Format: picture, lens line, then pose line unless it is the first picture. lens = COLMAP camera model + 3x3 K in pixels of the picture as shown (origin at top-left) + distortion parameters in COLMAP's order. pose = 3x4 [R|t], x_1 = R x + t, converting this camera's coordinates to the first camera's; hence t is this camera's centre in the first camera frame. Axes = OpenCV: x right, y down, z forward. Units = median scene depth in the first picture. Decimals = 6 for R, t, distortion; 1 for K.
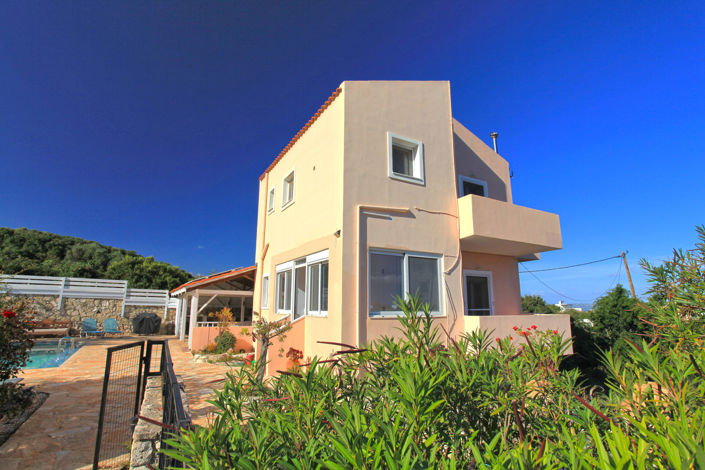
lens RADIAL K [[343.7, 0, 352.5], [0, 343.7, 235.0], [0, 0, 1]] dist [-0.070608, 0.033461]
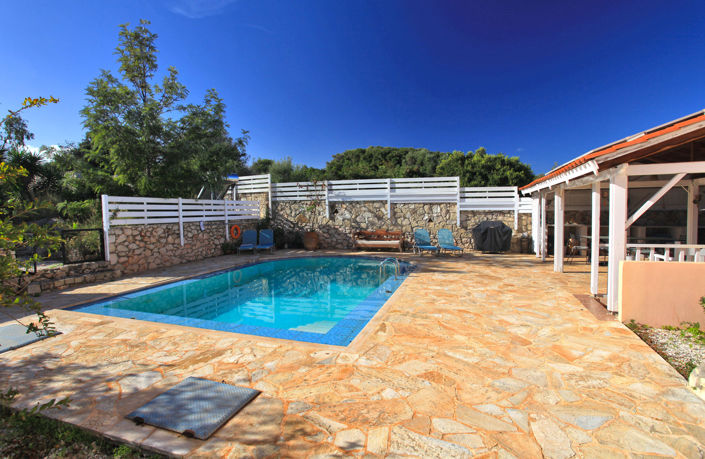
lens RADIAL K [[351.3, 0, 364.0], [0, 351.3, 233.1], [0, 0, 1]] dist [-0.026381, 0.000279]
pose [[0.659345, 0.030816, -0.751208, -0.247972], [0.172023, 0.966472, 0.190633, 0.076747], [0.731896, -0.254918, 0.631938, 0.358722]]
